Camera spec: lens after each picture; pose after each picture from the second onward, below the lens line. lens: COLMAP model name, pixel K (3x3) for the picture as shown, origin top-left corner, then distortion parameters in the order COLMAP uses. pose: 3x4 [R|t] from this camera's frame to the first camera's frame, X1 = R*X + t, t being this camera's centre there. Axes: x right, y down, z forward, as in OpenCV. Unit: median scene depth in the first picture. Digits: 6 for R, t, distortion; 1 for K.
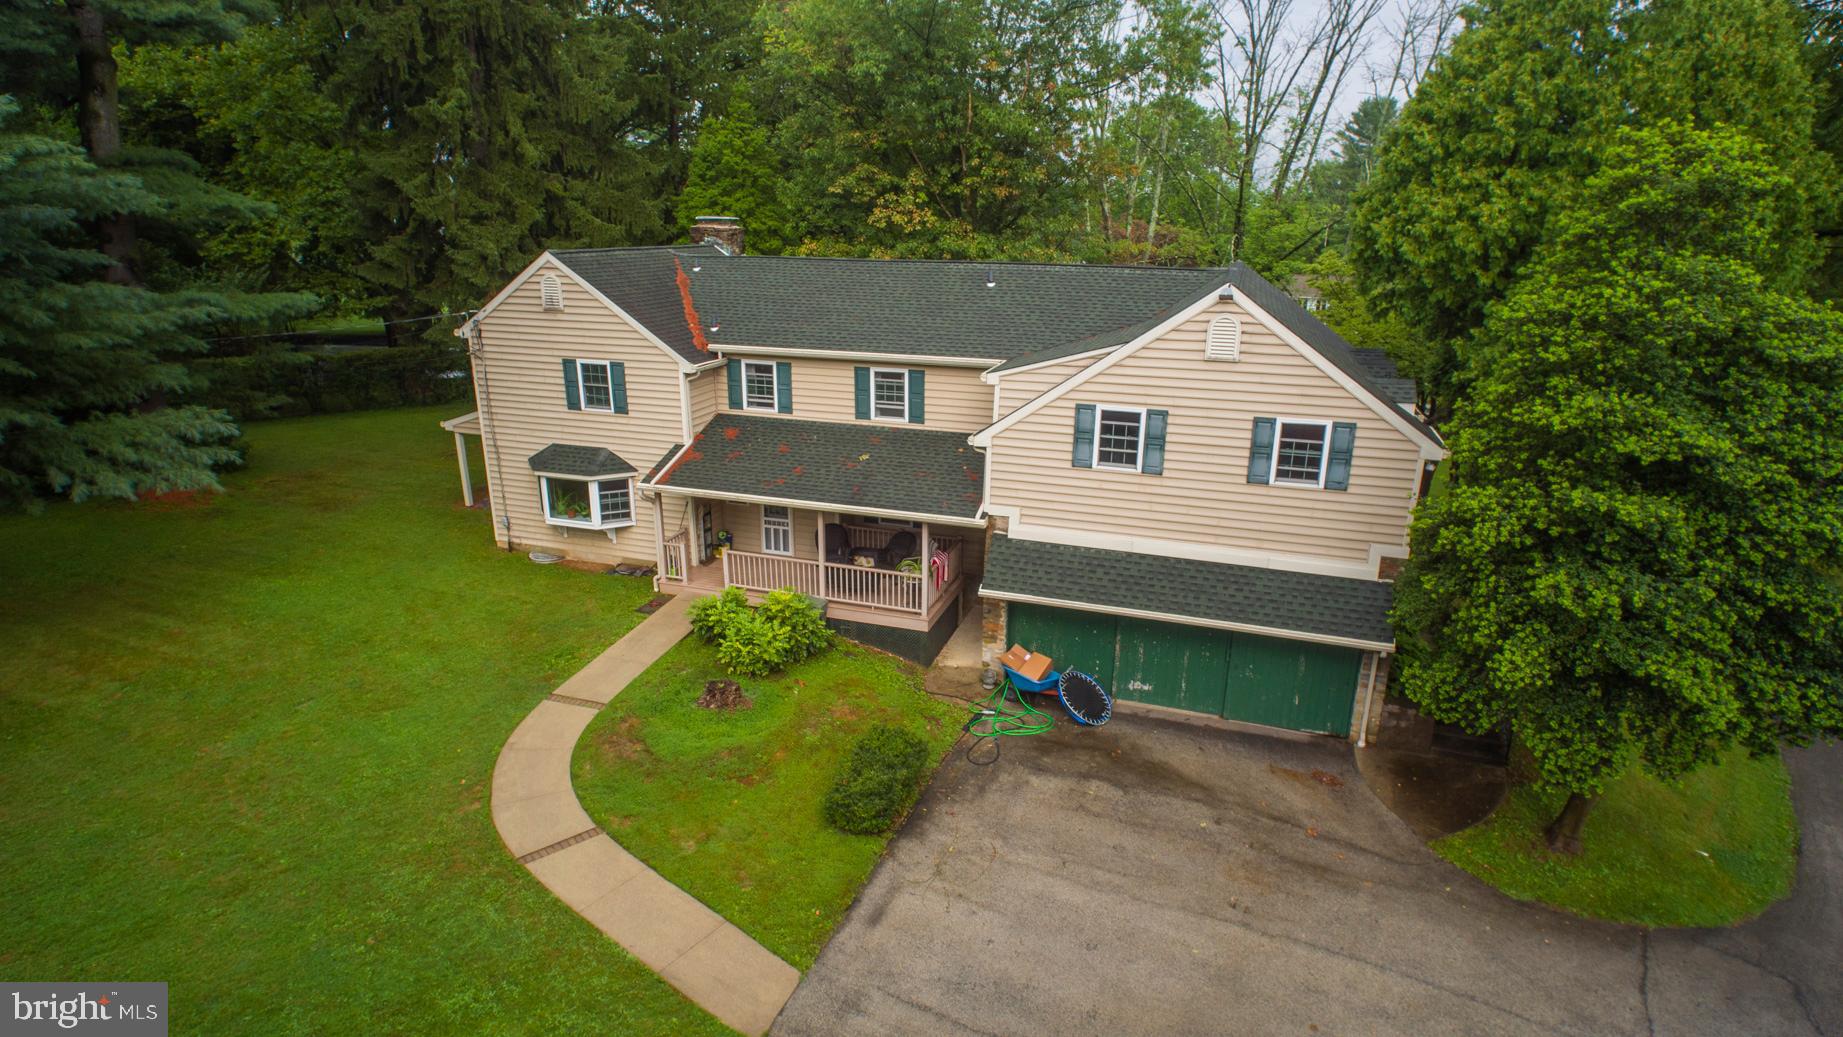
lens RADIAL K [[955.9, 0, 932.4], [0, 955.9, 519.9], [0, 0, 1]] dist [-0.000817, 0.008441]
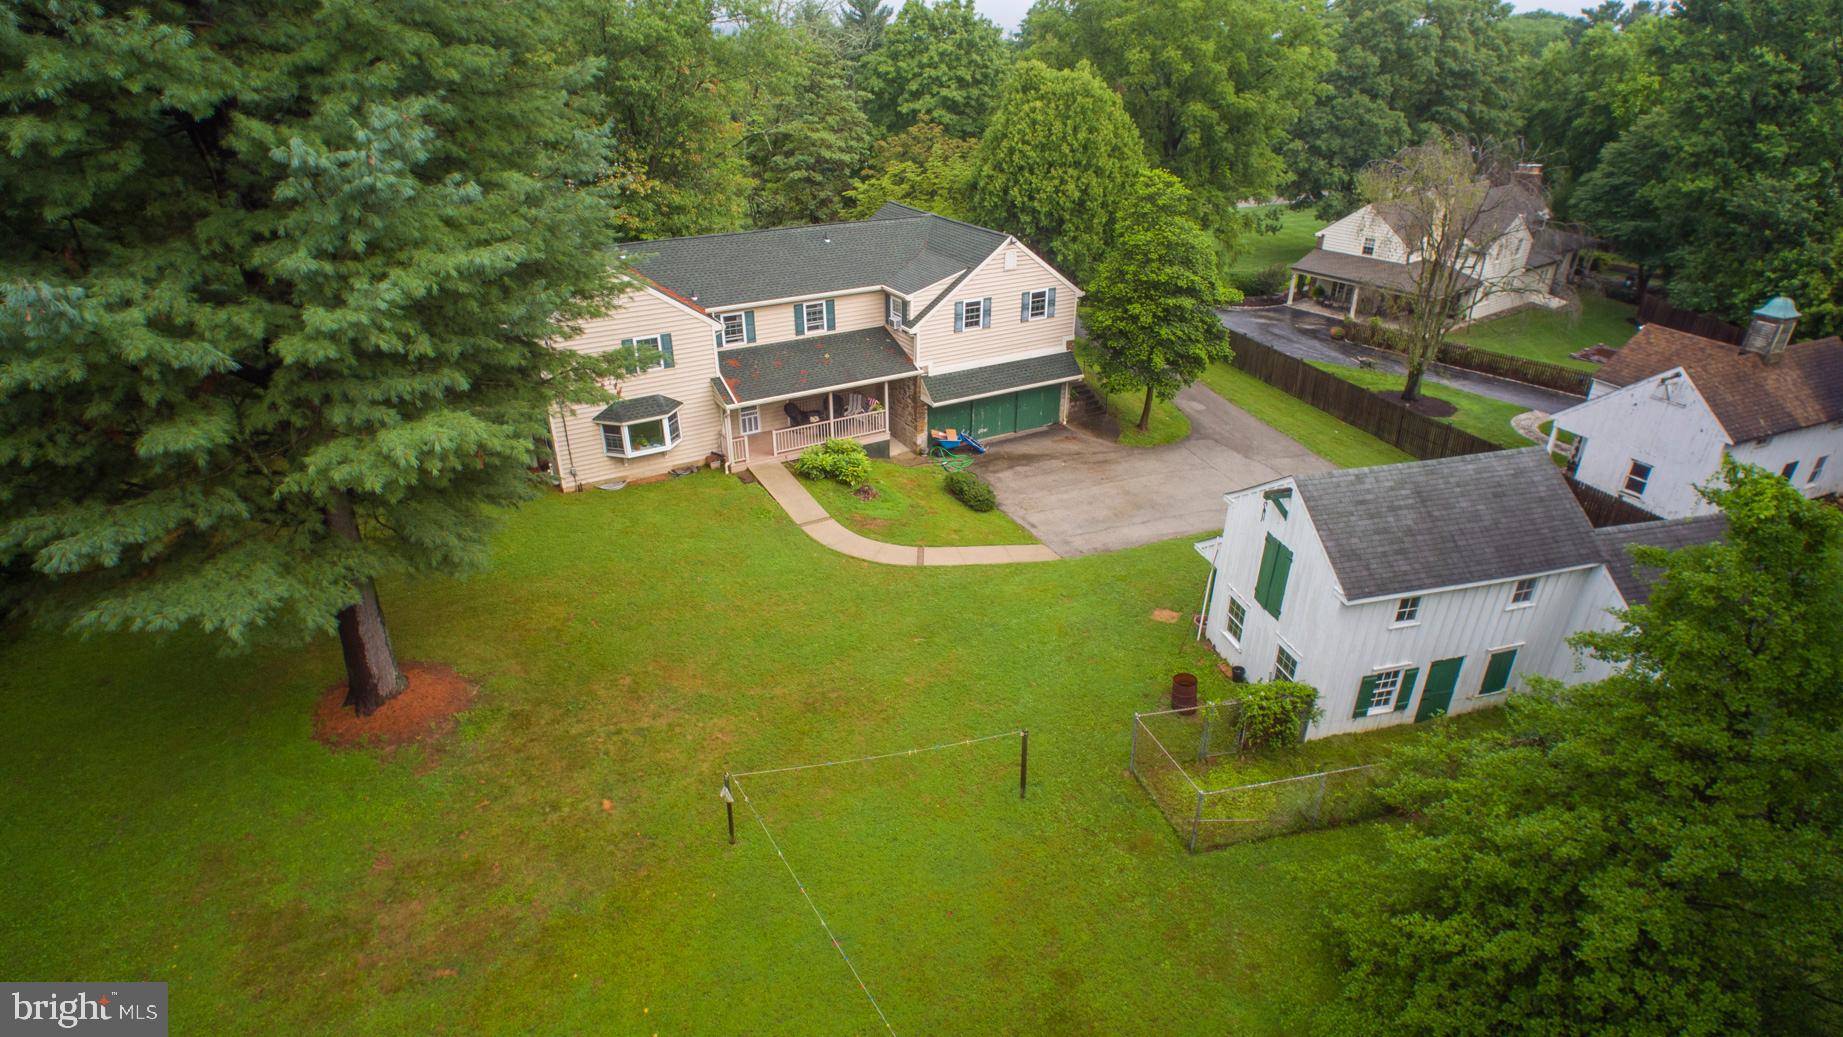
lens RADIAL K [[955.9, 0, 928.7], [0, 955.9, 524.1], [0, 0, 1]] dist [-0.000817, 0.008441]
pose [[0.661143, -0.351968, 0.662577, -1.308597], [0.229680, 0.935680, 0.267860, -0.220037], [-0.714239, -0.024913, 0.699458, -0.380291]]
